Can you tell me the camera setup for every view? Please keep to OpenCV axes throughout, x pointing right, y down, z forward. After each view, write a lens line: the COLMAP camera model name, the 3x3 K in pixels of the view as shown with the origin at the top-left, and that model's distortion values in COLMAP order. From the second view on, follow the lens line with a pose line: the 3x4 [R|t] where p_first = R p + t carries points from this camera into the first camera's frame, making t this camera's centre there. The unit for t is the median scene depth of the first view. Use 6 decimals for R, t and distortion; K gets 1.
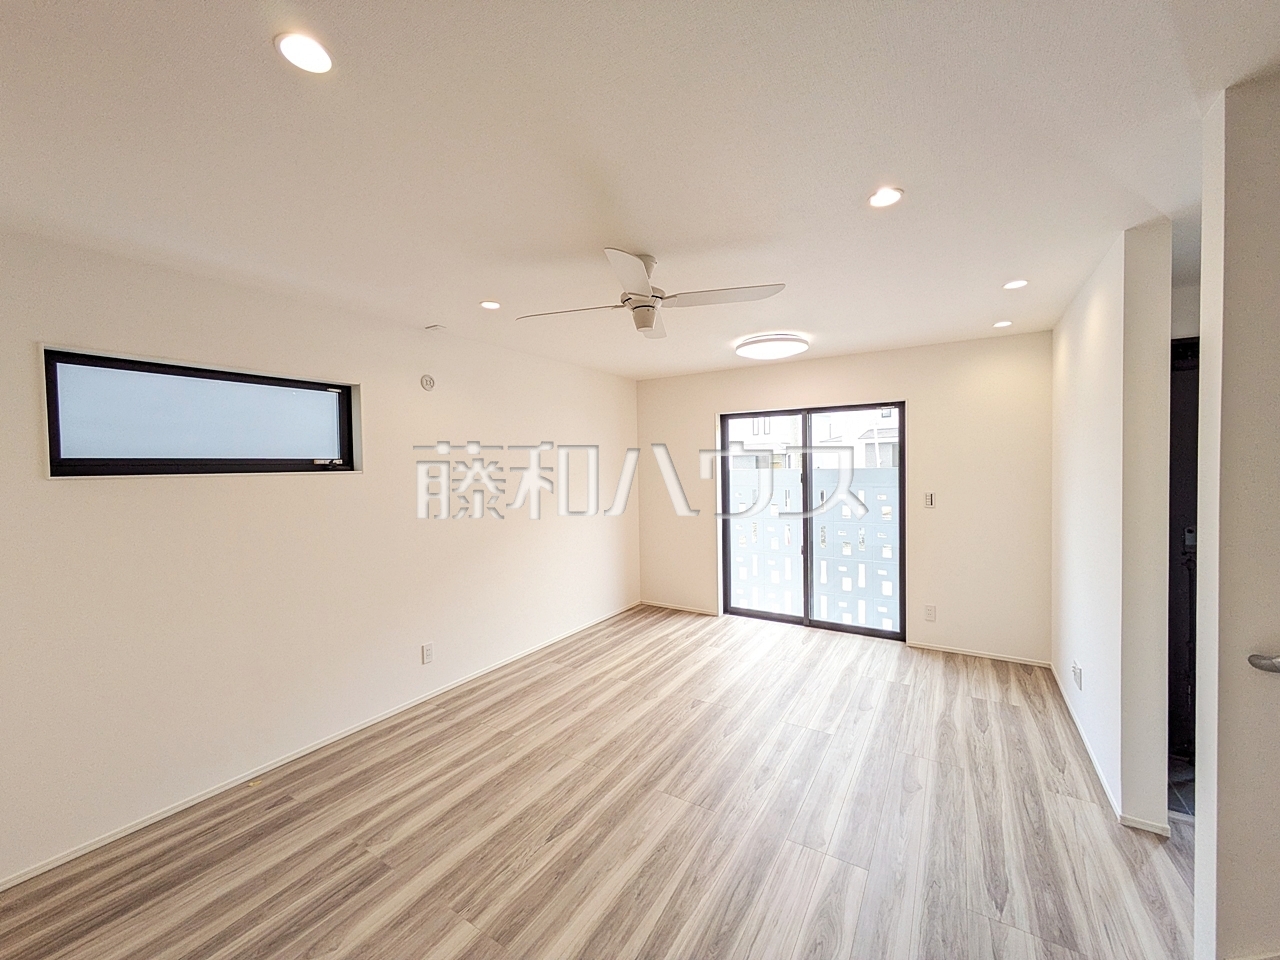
lens RADIAL K [[502.5, 0, 628.5], [0, 502.5, 478.6], [0, 0, 1]] dist [-0.001192, 0.000246]
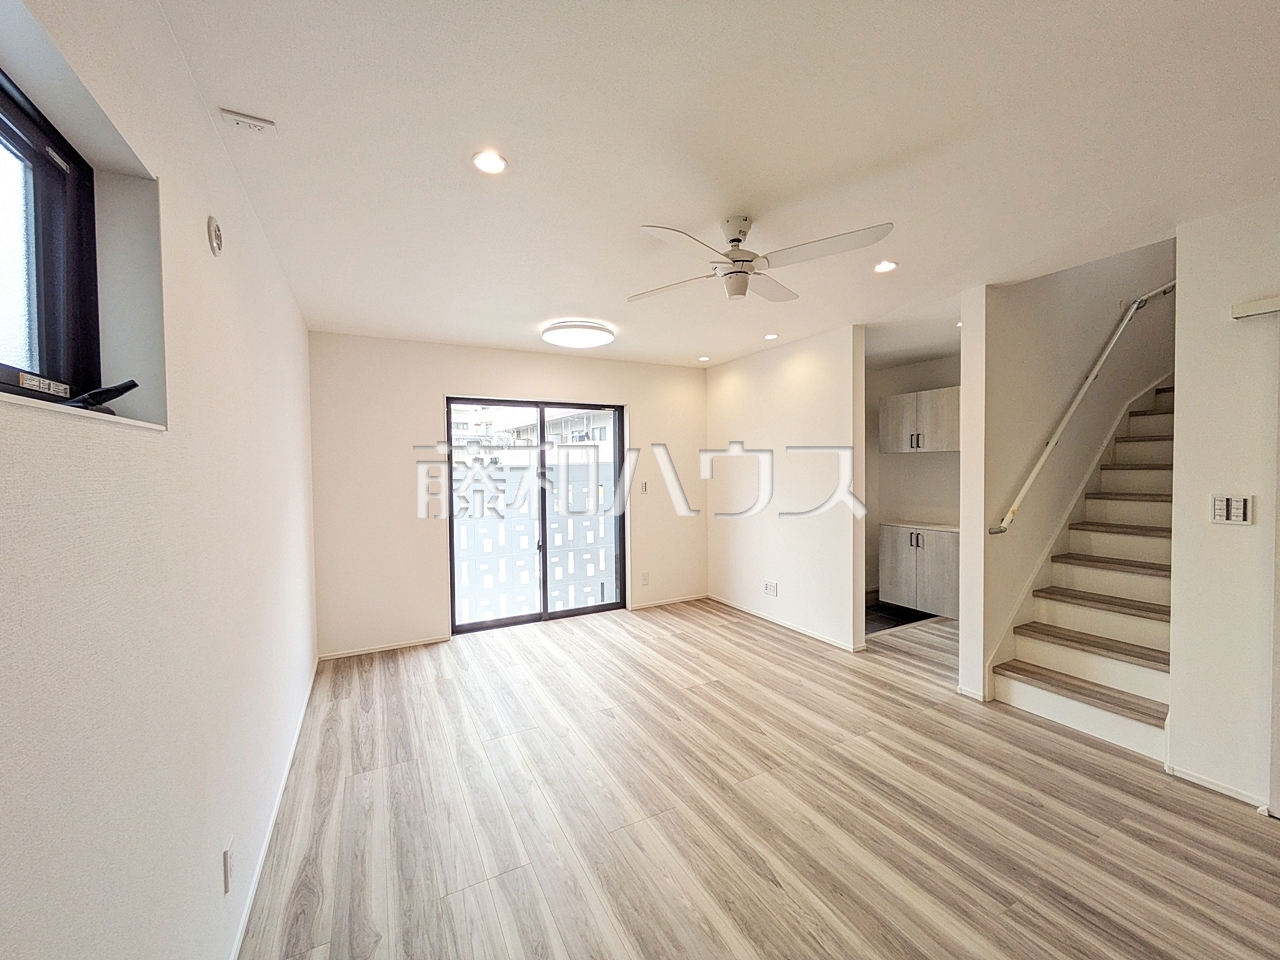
lens RADIAL K [[502.5, 0, 628.5], [0, 502.5, 478.6], [0, 0, 1]] dist [-0.001192, 0.000246]
pose [[0.491005, -0.009722, 0.871103, -0.542307], [0.027352, 0.999617, -0.004261, 0.019425], [-0.870727, 0.025919, 0.491083, 0.424041]]
